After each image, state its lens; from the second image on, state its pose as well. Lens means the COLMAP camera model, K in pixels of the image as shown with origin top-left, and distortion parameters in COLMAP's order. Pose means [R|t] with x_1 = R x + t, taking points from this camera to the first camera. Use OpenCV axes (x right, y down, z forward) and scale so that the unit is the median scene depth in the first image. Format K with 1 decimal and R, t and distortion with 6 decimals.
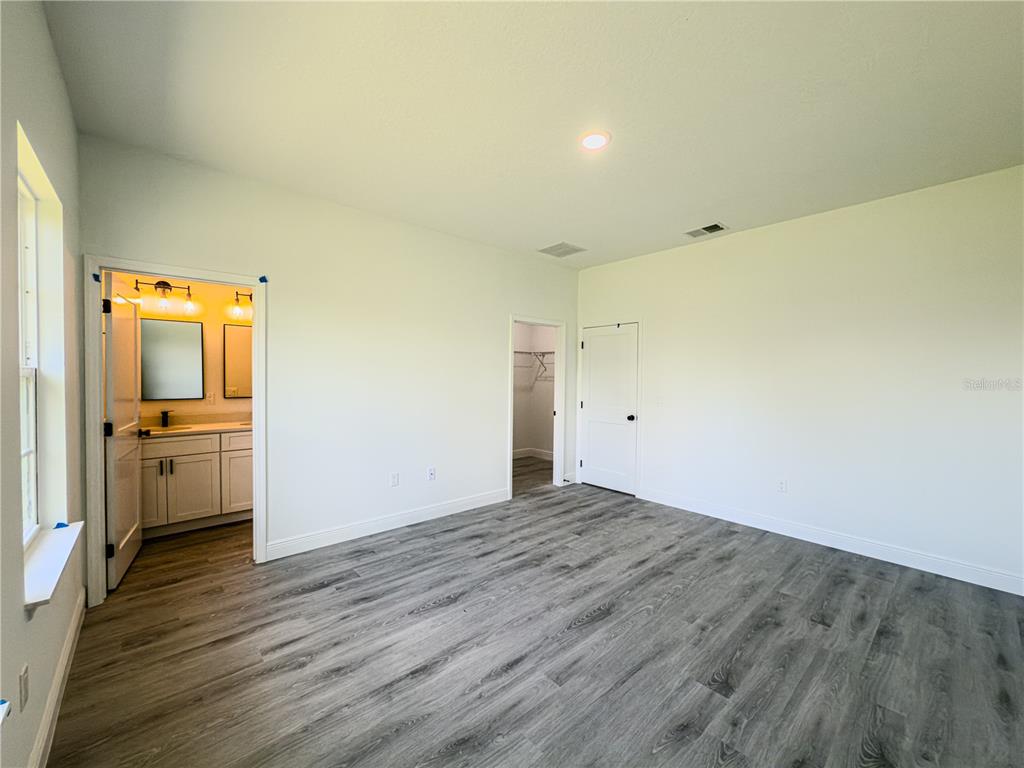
lens RADIAL K [[421.6, 0, 512.0], [0, 421.6, 384.0], [0, 0, 1]] dist [-0.001260, -0.000146]
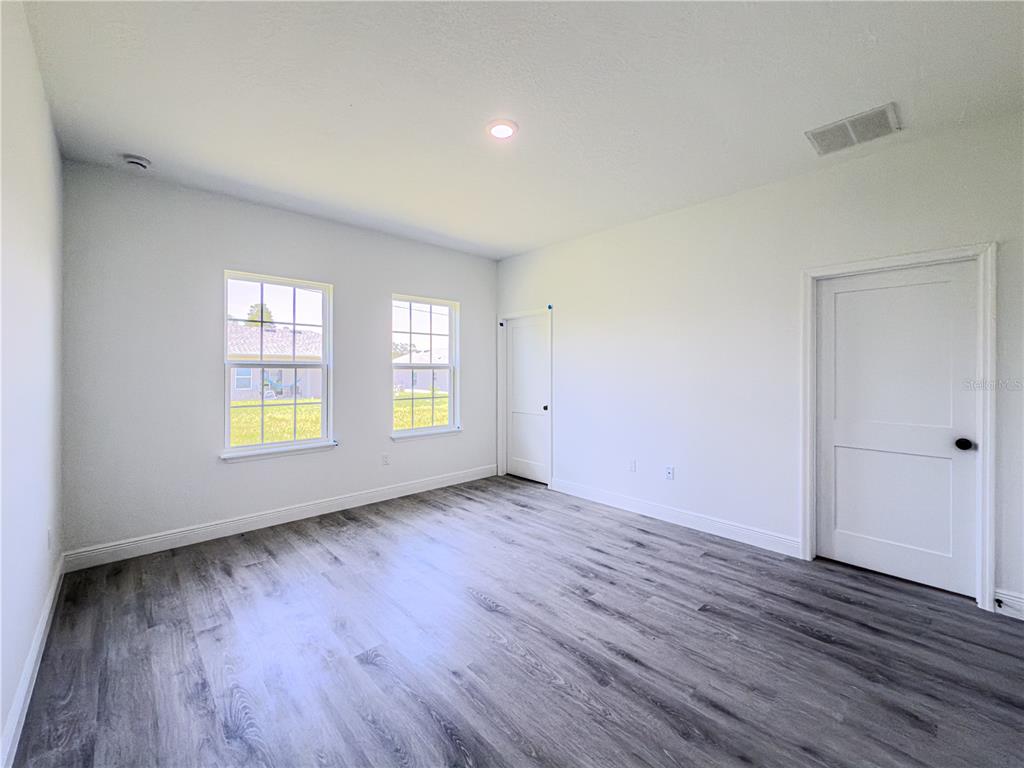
lens RADIAL K [[429.2, 0, 511.2], [0, 429.2, 367.4], [0, 0, 1]] dist [-0.001121, -0.000151]
pose [[0.000654, -0.016507, -0.999864, 1.010681], [-0.019712, 0.999669, -0.016517, 0.004931], [0.999805, 0.019720, 0.000329, 0.862107]]
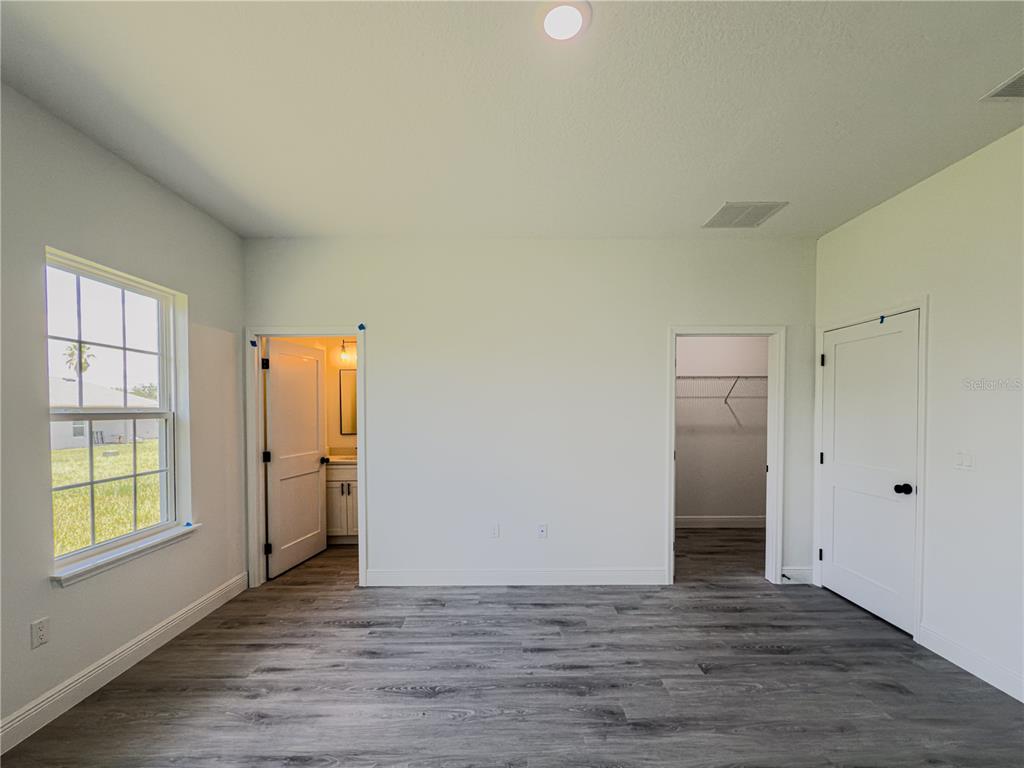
lens RADIAL K [[443.2, 0, 513.0], [0, 443.2, 418.7], [0, 0, 1]] dist [-0.001907, -0.000541]
pose [[0.744530, 0.002104, -0.667586, 0.468799], [-0.002444, 0.999997, 0.000426, -0.012218], [0.667585, 0.001314, 0.744532, 0.409313]]
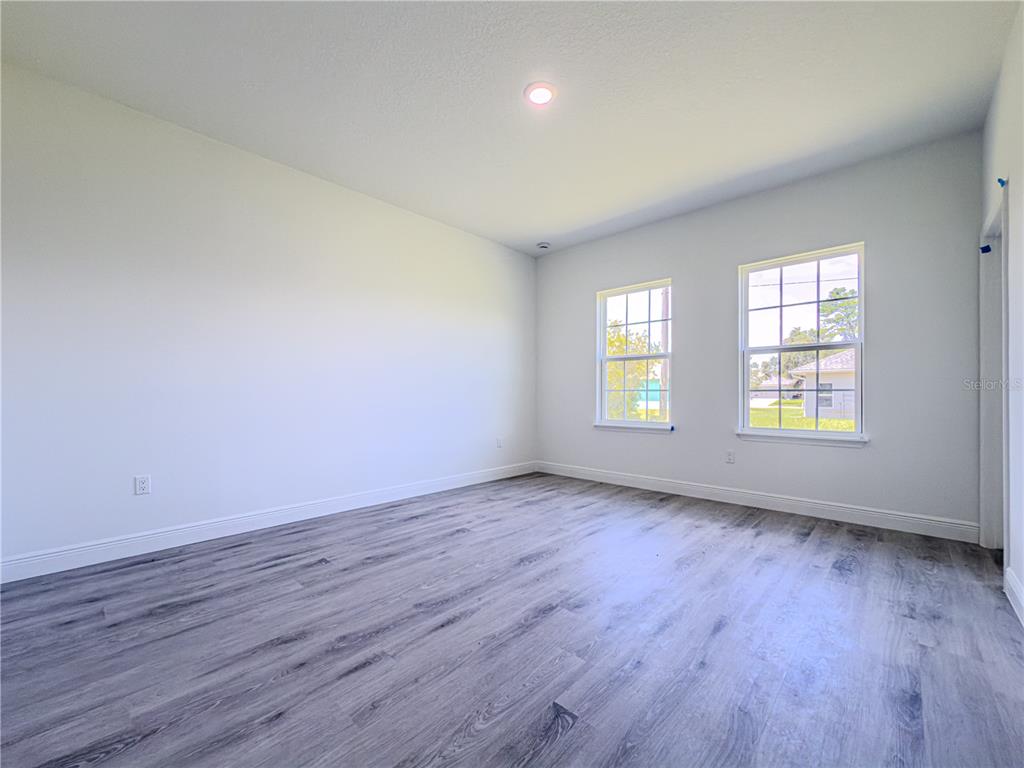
lens RADIAL K [[405.0, 0, 492.9], [0, 405.0, 389.8], [0, 0, 1]] dist [0.000834, 0.000045]
pose [[-0.999203, -0.011545, -0.038213, 0.286155], [-0.011964, 0.999871, 0.010746, 0.096707], [0.038084, 0.011195, -0.999212, 1.656226]]
